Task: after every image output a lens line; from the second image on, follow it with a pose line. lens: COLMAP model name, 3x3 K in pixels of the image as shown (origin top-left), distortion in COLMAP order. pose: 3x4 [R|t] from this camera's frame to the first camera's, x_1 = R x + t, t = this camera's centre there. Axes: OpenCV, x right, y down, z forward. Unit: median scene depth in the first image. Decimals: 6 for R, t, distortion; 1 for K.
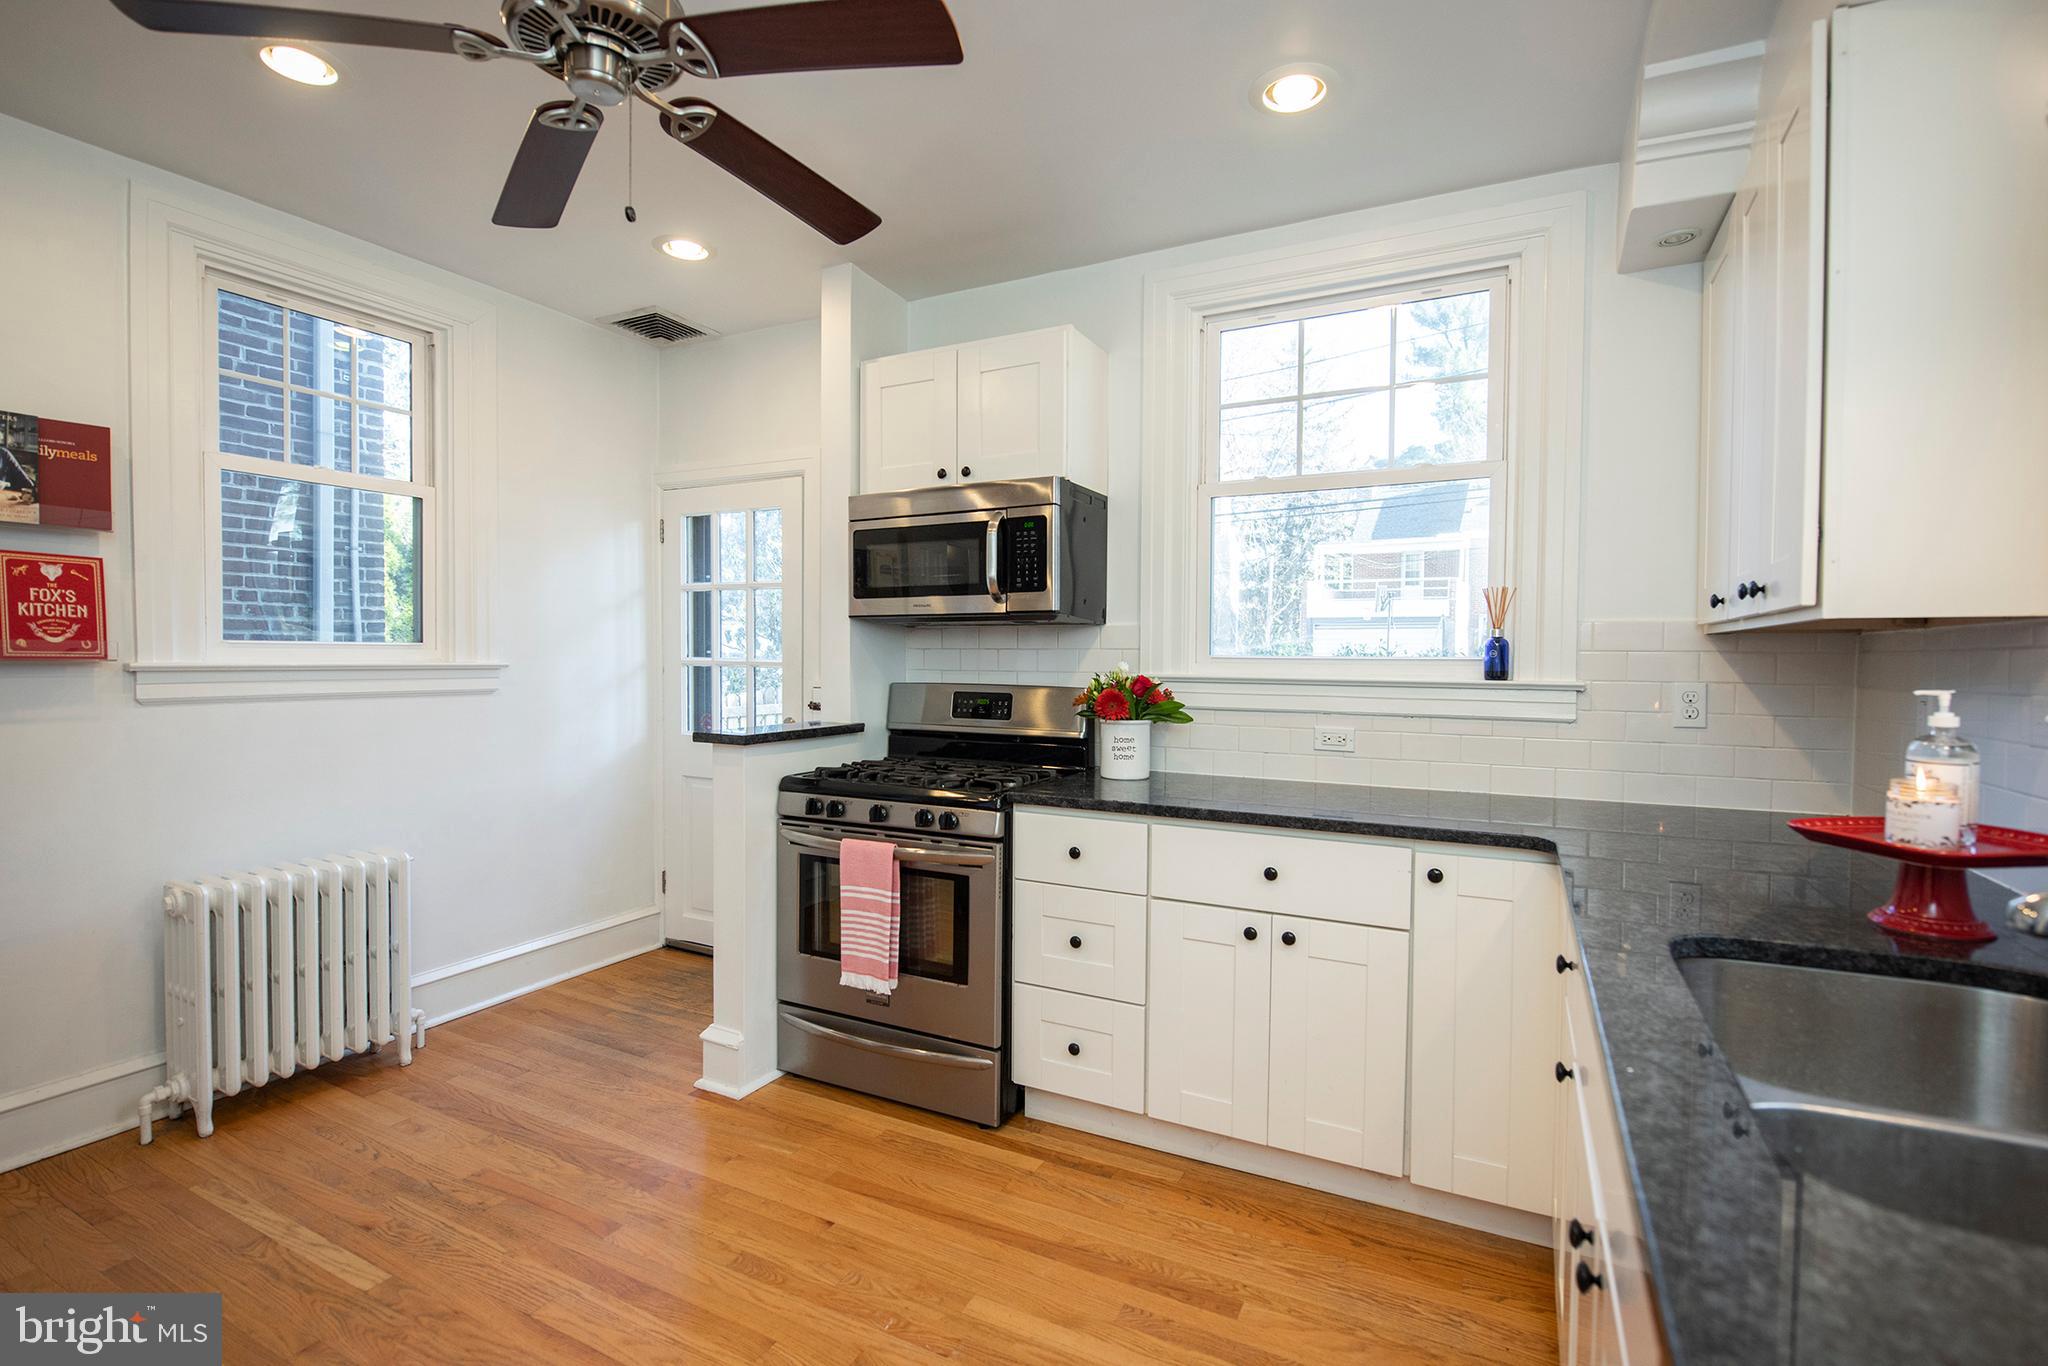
lens RADIAL K [[943.1, 0, 1024.0], [0, 943.1, 683.0], [0, 0, 1]] dist [-0.019764, 0.000016]
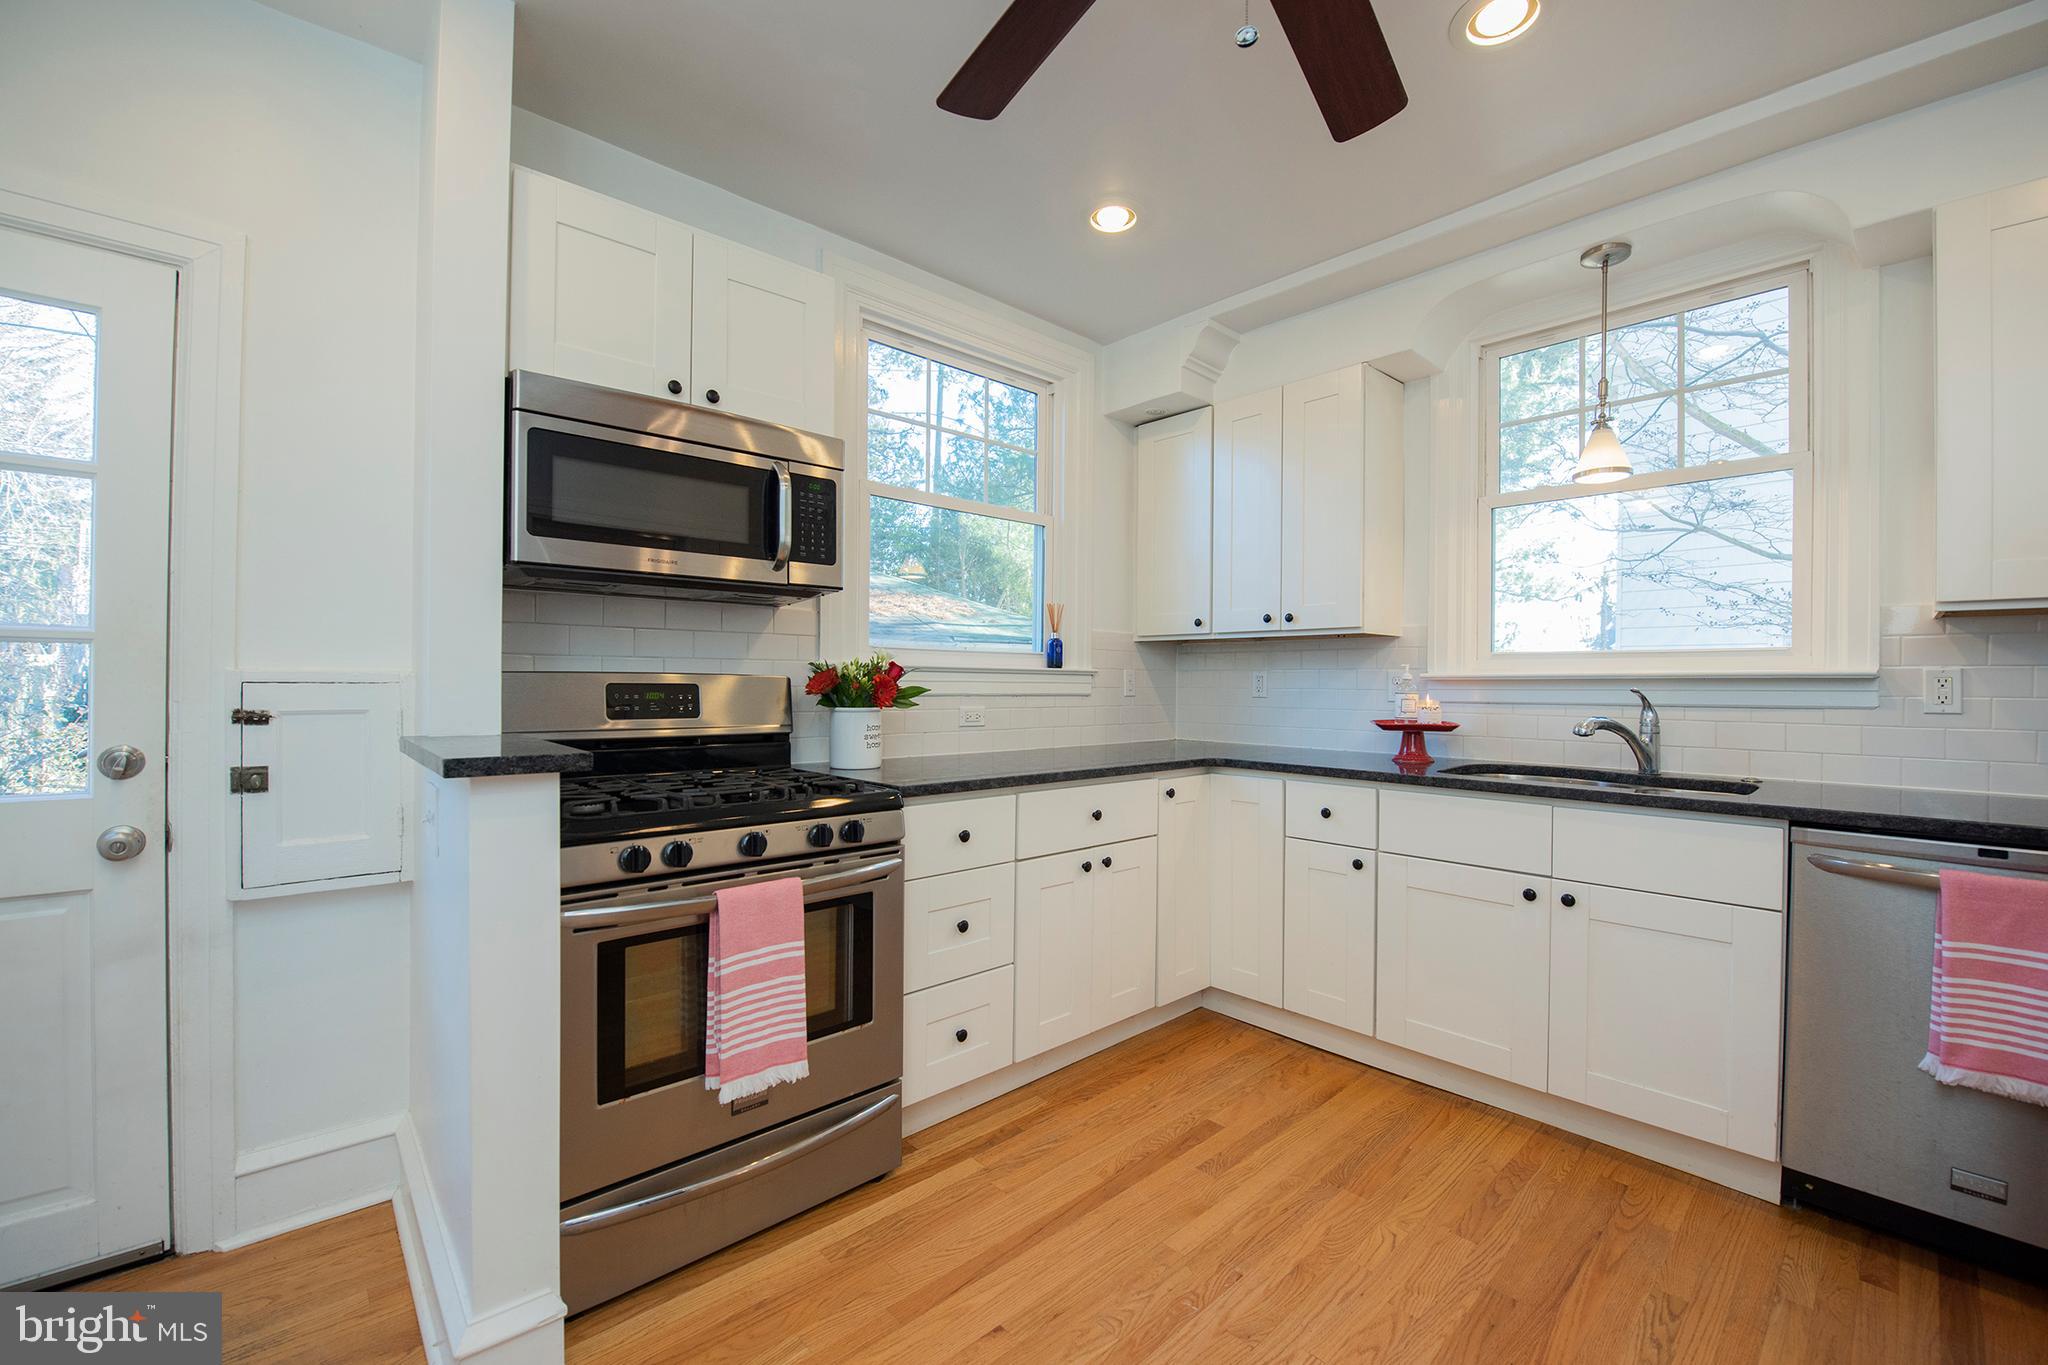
lens RADIAL K [[840.4, 0, 1034.2], [0, 840.4, 683.6], [0, 0, 1]] dist [-0.023875, -0.000817]
pose [[0.329683, -0.007449, 0.944062, -0.712125], [0.020349, 0.999793, 0.000782, 0.019267], [-0.943872, 0.018953, 0.329766, 0.599566]]
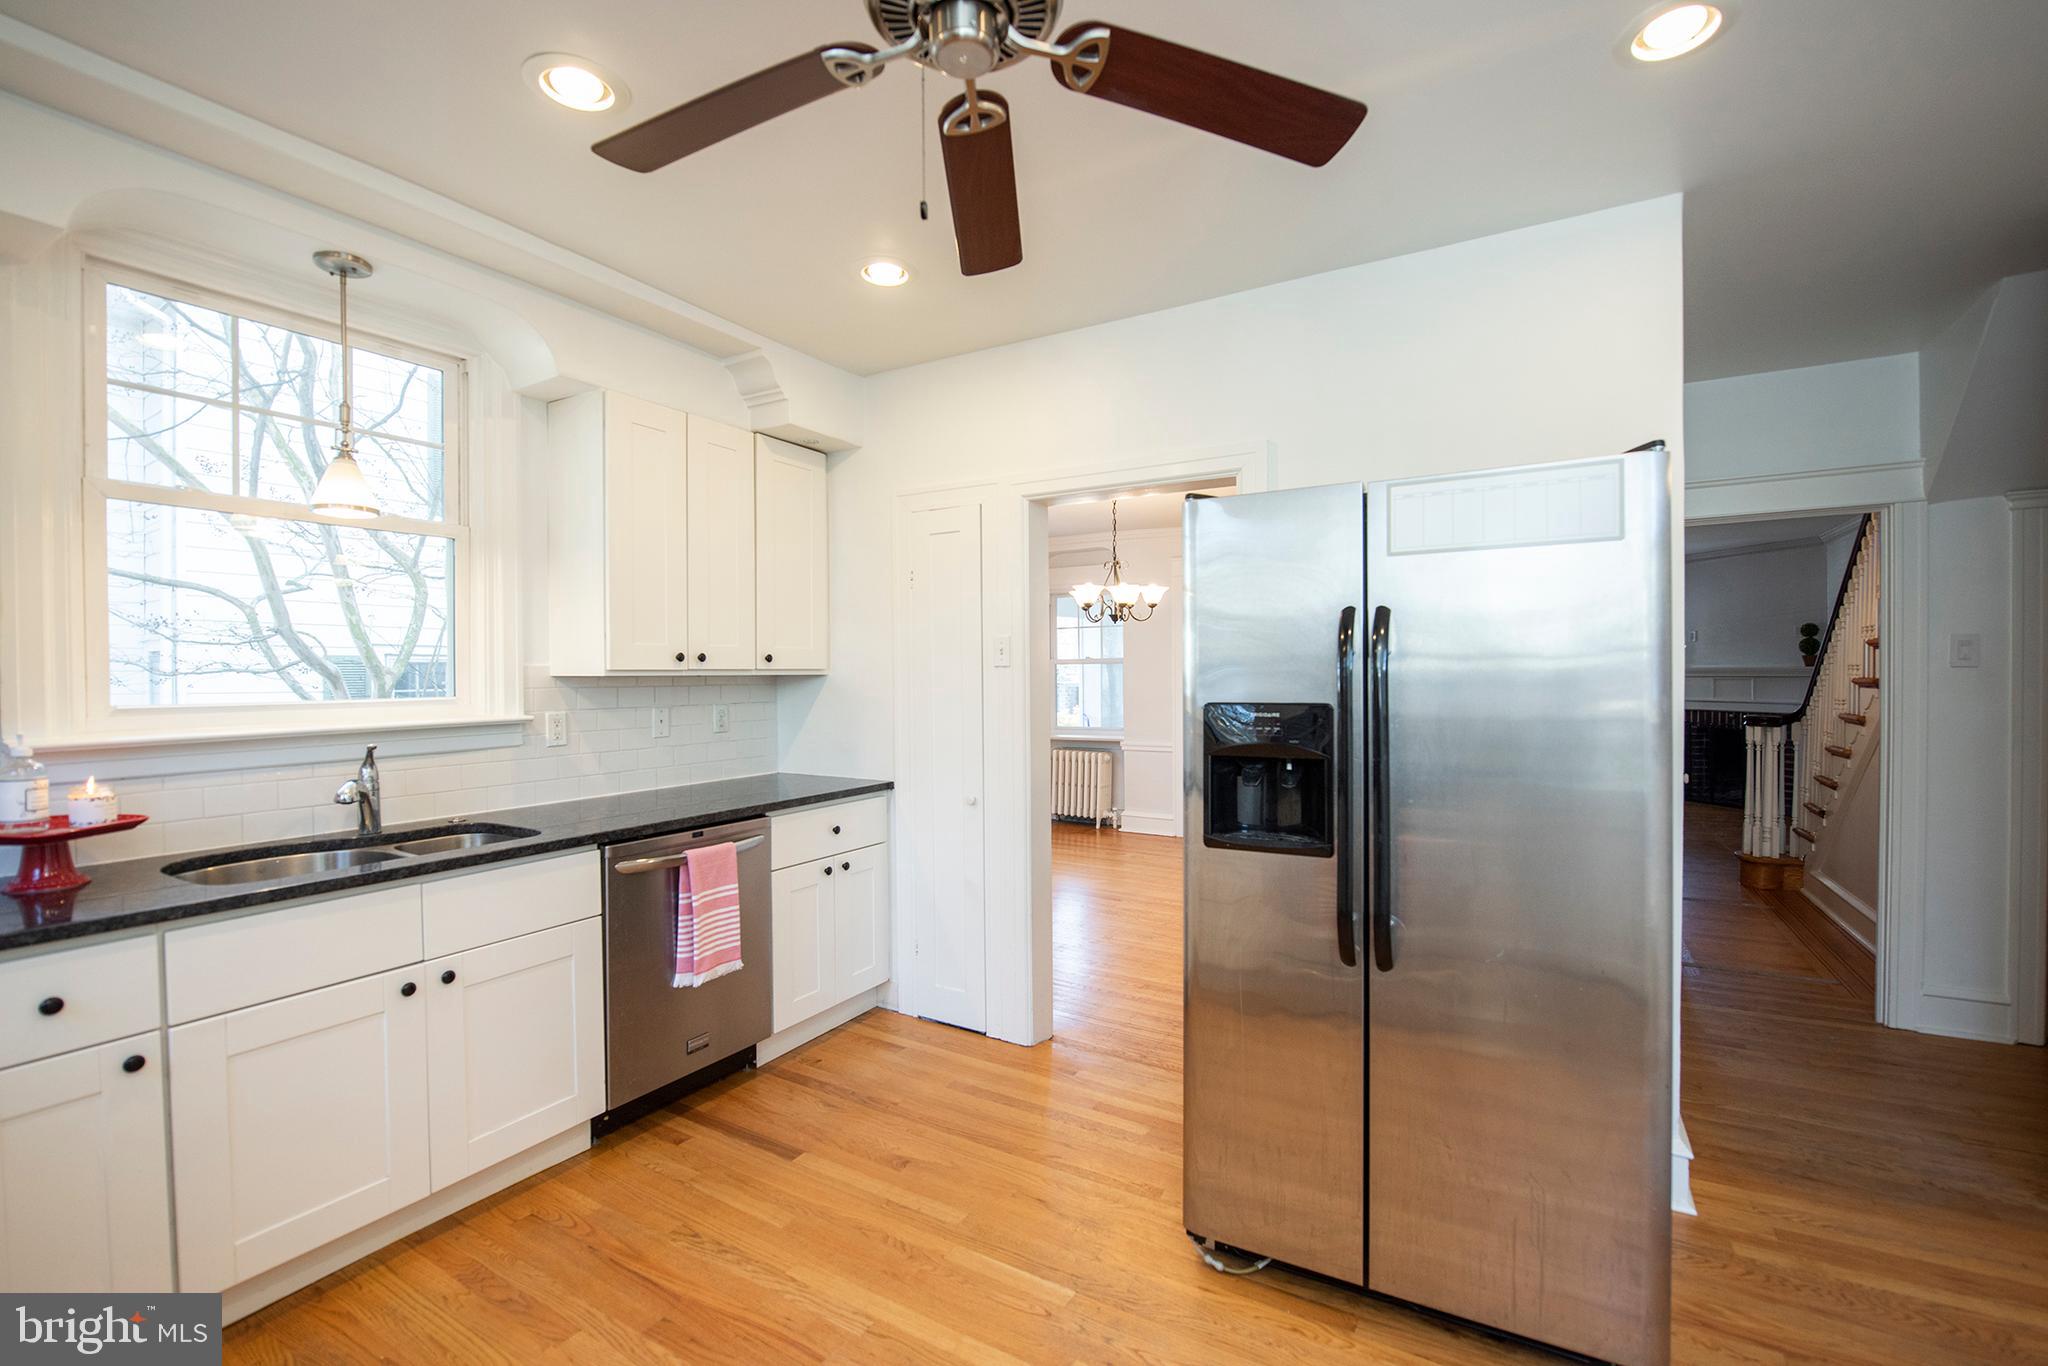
lens RADIAL K [[871.5, 0, 1024.0], [0, 871.5, 683.0], [0, 0, 1]] dist [-0.026331, -0.000057]
pose [[-0.999383, -0.001499, 0.035083, -0.338005], [-0.000162, 0.999275, 0.038076, -0.059489], [-0.035115, 0.038047, -0.998659, 1.138858]]
